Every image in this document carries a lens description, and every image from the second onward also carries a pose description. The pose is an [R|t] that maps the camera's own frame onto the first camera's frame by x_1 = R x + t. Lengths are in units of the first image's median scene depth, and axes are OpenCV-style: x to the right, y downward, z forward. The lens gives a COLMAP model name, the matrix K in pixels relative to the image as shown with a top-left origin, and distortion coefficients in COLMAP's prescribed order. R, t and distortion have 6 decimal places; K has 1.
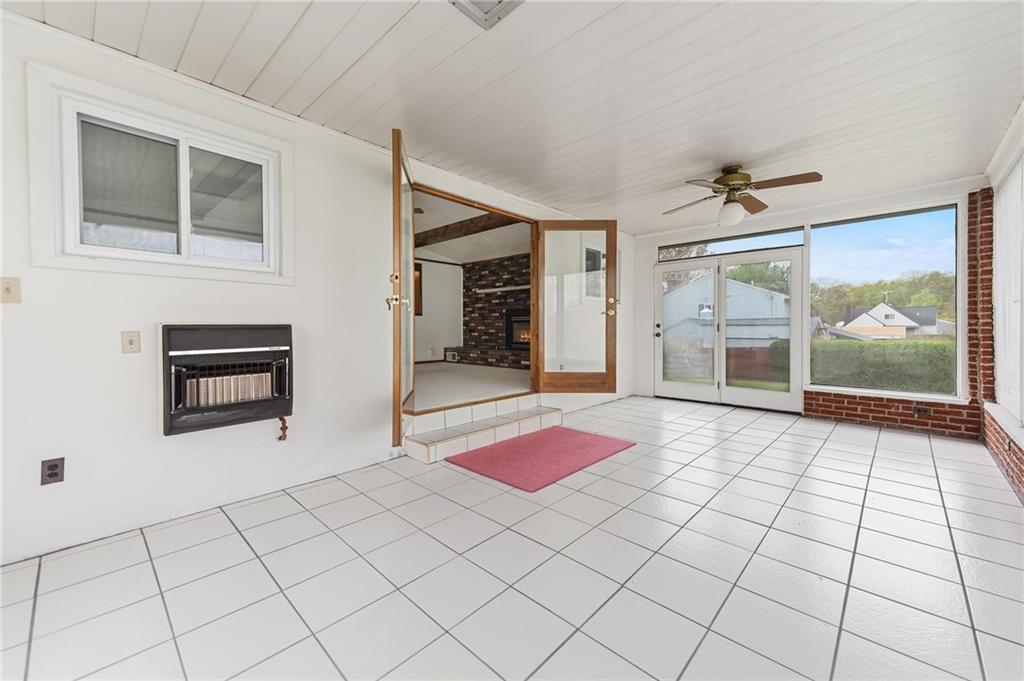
lens RADIAL K [[410.0, 0, 506.6], [0, 410.0, 328.0], [0, 0, 1]] dist [0.036319, 0.000051]
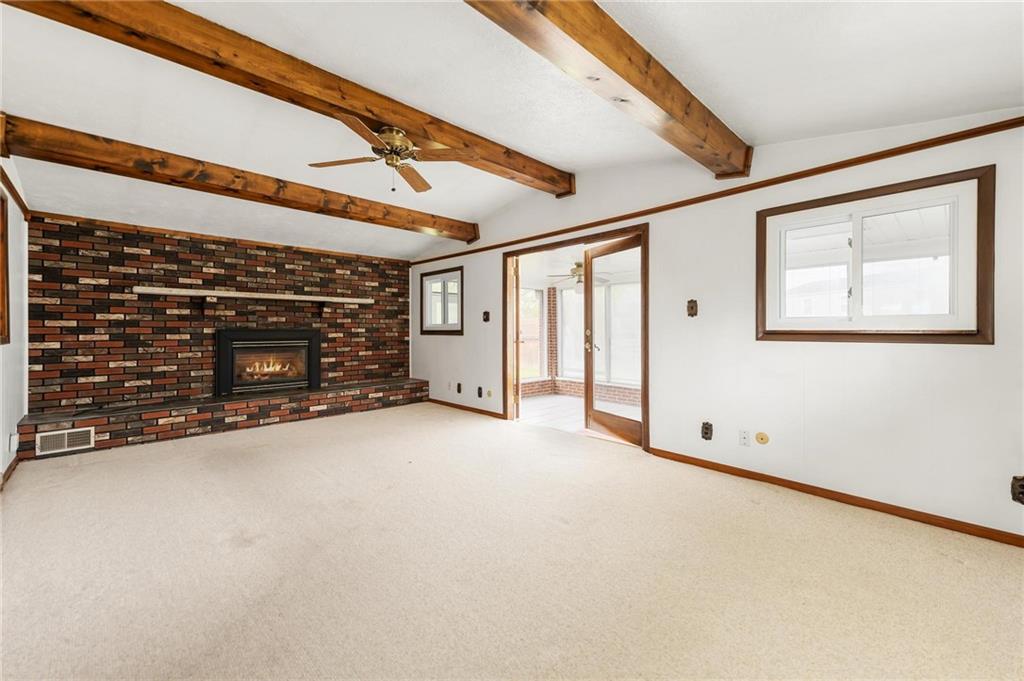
lens RADIAL K [[410.0, 0, 506.6], [0, 410.0, 328.0], [0, 0, 1]] dist [0.036319, 0.000051]
pose [[0.049169, 0.006388, 0.998770, -0.550550], [0.001574, 0.999978, -0.006474, -0.040085], [-0.998789, 0.001890, 0.049158, 0.549704]]
